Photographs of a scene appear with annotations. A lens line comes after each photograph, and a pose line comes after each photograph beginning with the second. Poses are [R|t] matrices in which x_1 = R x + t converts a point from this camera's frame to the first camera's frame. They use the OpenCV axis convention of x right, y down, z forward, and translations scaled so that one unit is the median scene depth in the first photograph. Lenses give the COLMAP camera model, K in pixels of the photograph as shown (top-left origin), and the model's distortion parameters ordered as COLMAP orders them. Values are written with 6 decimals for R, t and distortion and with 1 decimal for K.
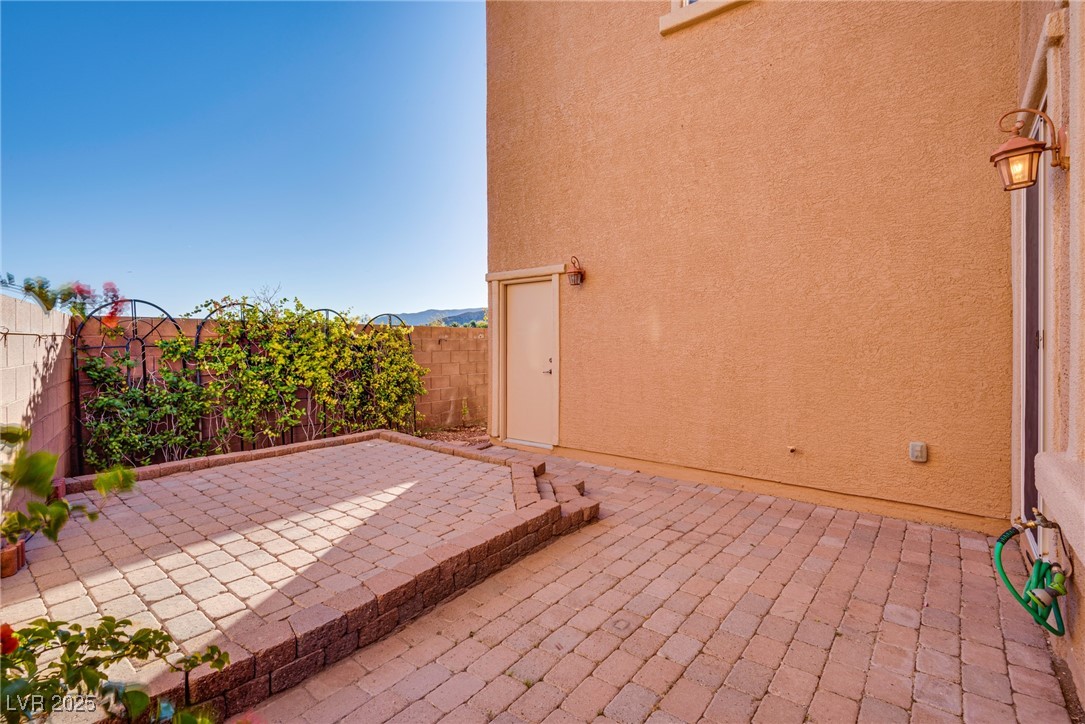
lens RADIAL K [[495.2, 0, 542.2], [0, 495.2, 357.1], [0, 0, 1]] dist [-0.000089, -0.000078]
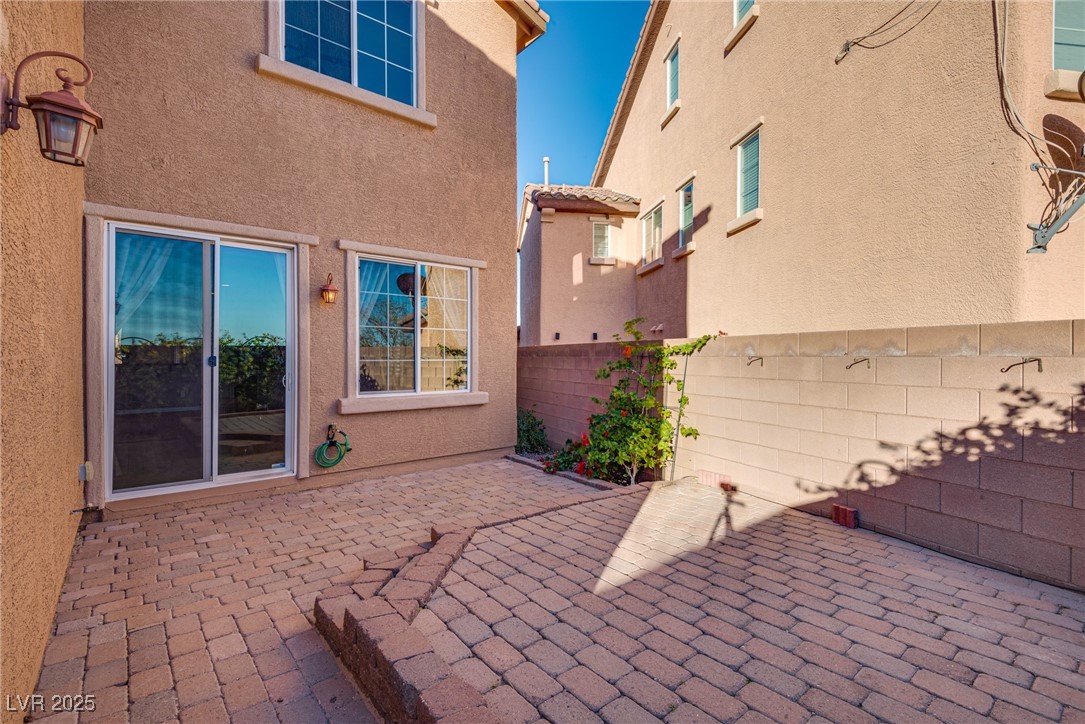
lens RADIAL K [[483.2, 0, 542.5], [0, 483.2, 362.0], [0, 0, 1]] dist [0.022209, -0.024513]
pose [[-0.979895, -0.006056, 0.199422, -0.280298], [0.000435, 0.999472, 0.032493, -0.051421], [-0.199513, 0.031926, -0.979375, 1.398223]]
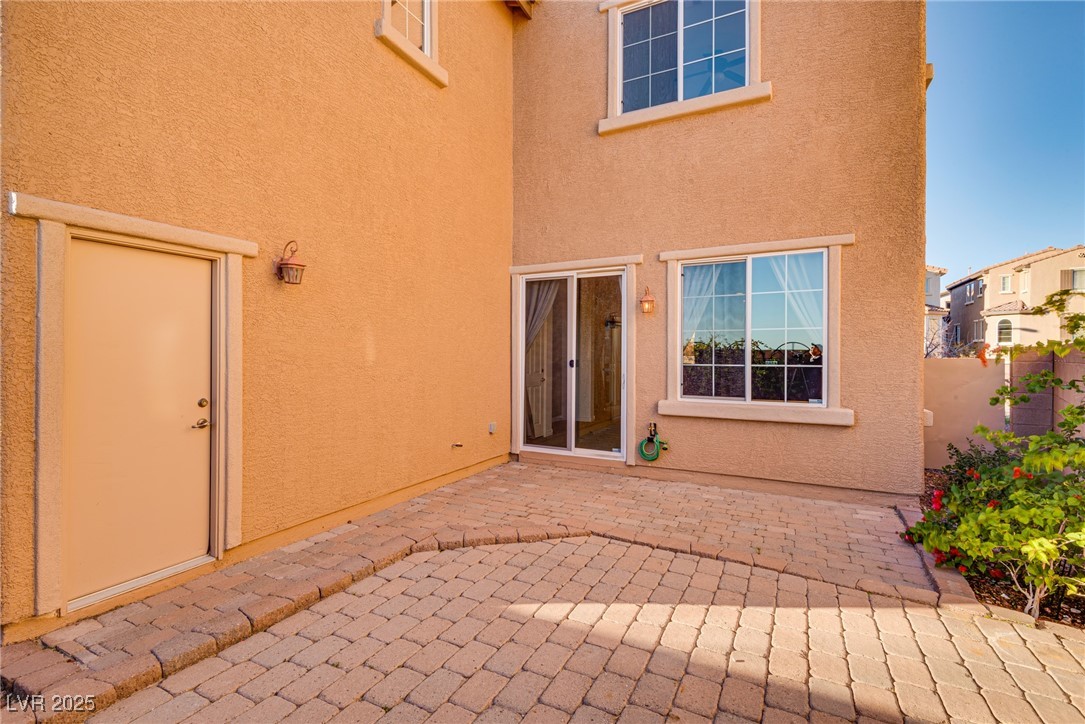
lens RADIAL K [[496.5, 0, 522.1], [0, 496.5, 360.0], [0, 0, 1]] dist [0.001688, -0.000004]
pose [[-0.182501, -0.011610, 0.983137, -0.758657], [0.018324, 0.999716, 0.015208, -0.055233], [-0.983035, 0.020791, -0.182237, 0.952972]]
